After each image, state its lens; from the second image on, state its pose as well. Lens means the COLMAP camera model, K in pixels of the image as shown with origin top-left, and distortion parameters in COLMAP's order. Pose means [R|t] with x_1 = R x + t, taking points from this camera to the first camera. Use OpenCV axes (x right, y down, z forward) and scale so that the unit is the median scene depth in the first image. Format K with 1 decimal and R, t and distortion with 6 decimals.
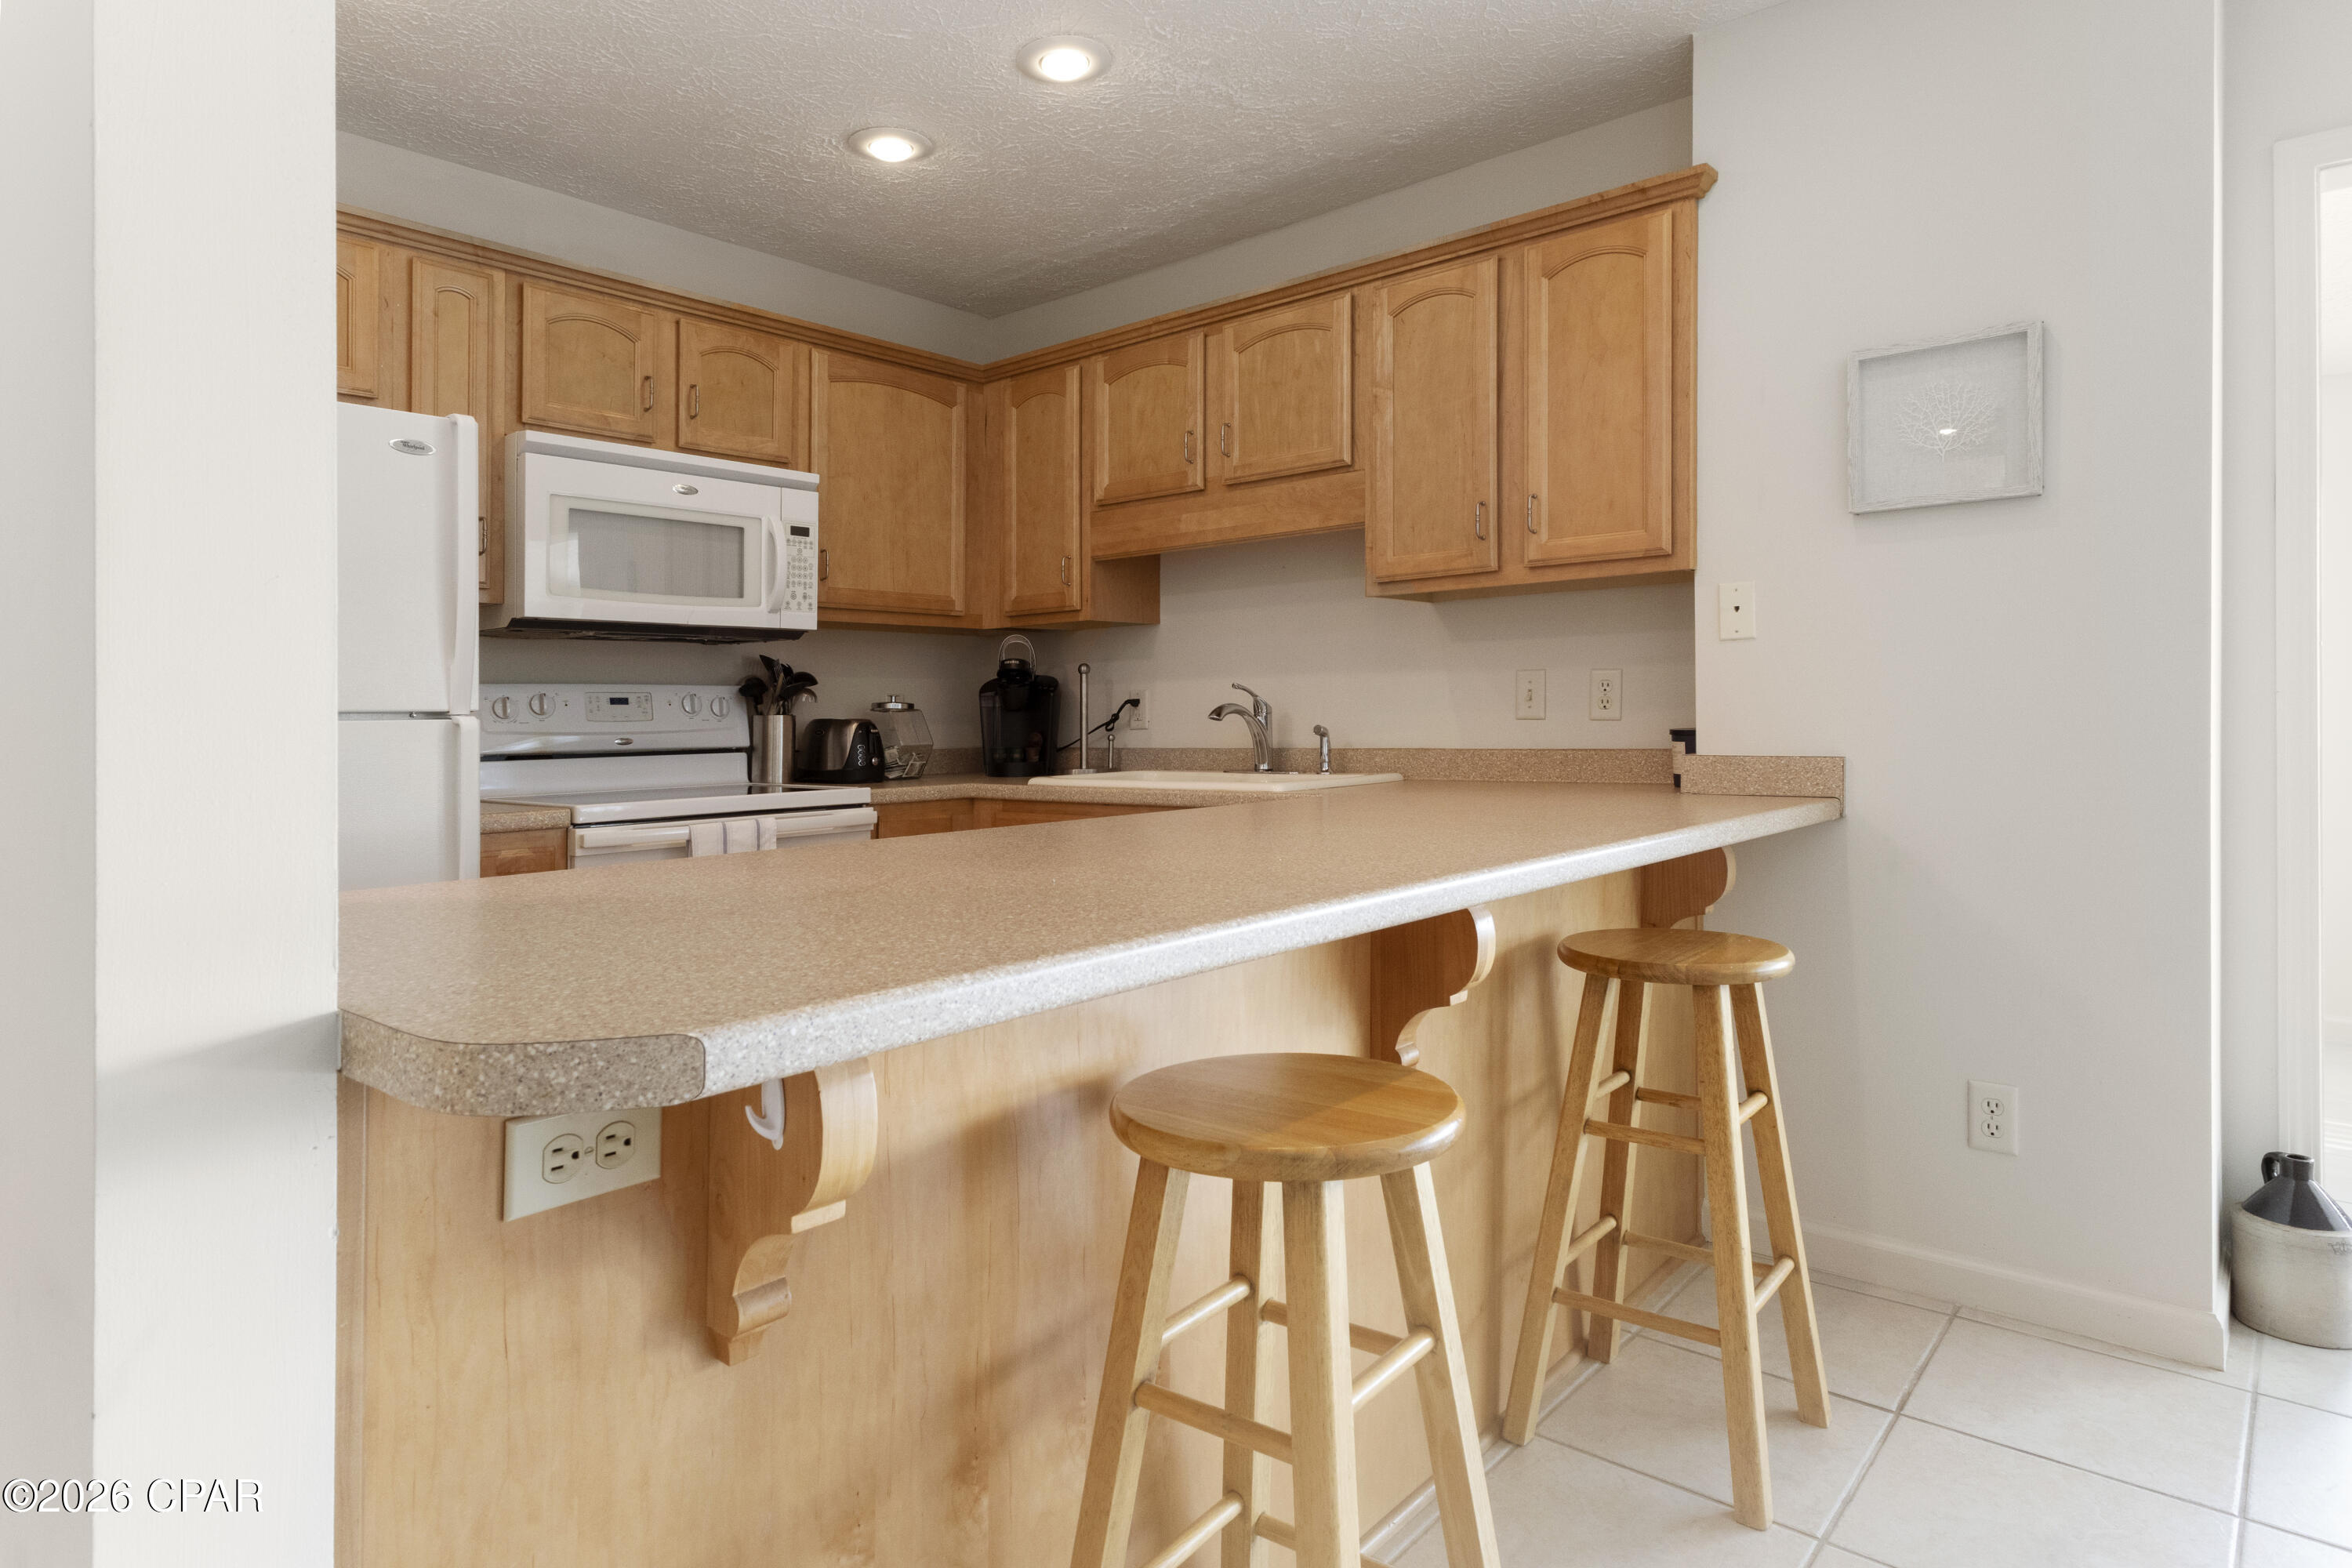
lens RADIAL K [[1341.1, 0, 1175.6], [0, 1341.1, 761.0], [0, 0, 1]] dist [-0.001225, 0.001457]
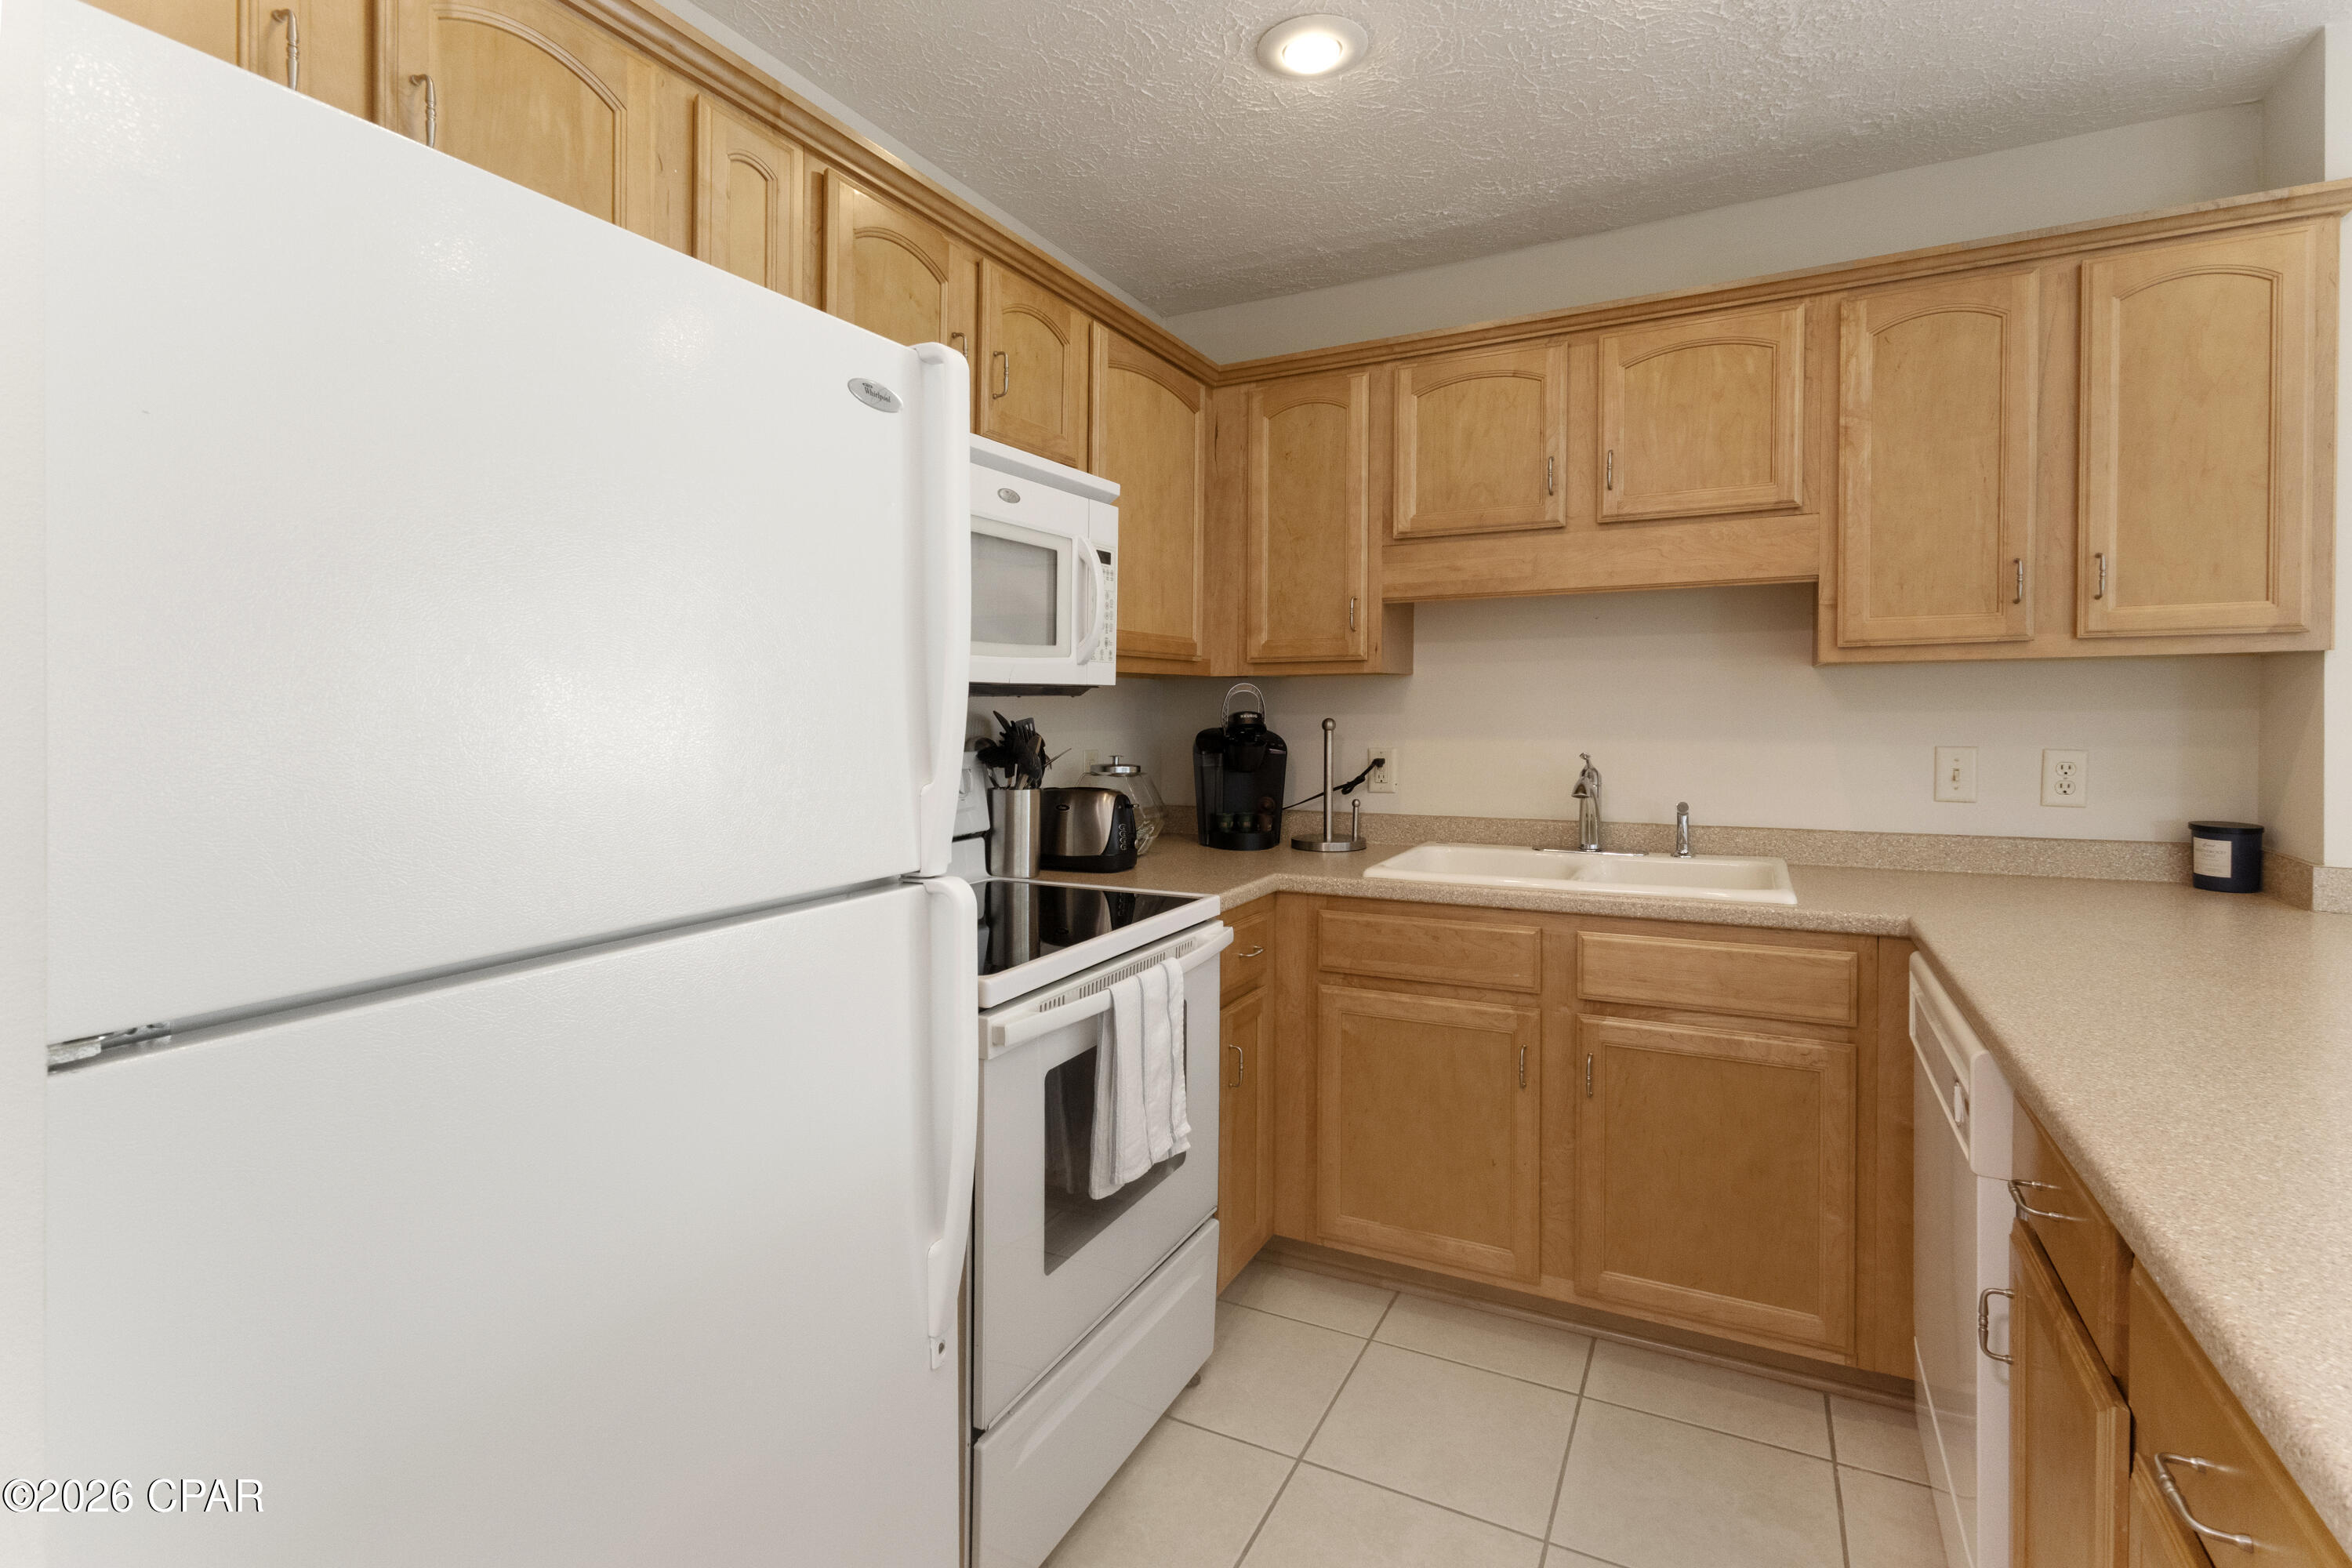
lens RADIAL K [[1126.9, 0, 1178.0], [0, 1126.9, 745.8], [0, 0, 1]] dist [0.000904, 0.002347]
pose [[0.973366, 0.000791, 0.229256, -0.381433], [-0.000418, 0.999999, -0.001679, -0.061824], [-0.229257, 0.001538, 0.973365, 0.359487]]
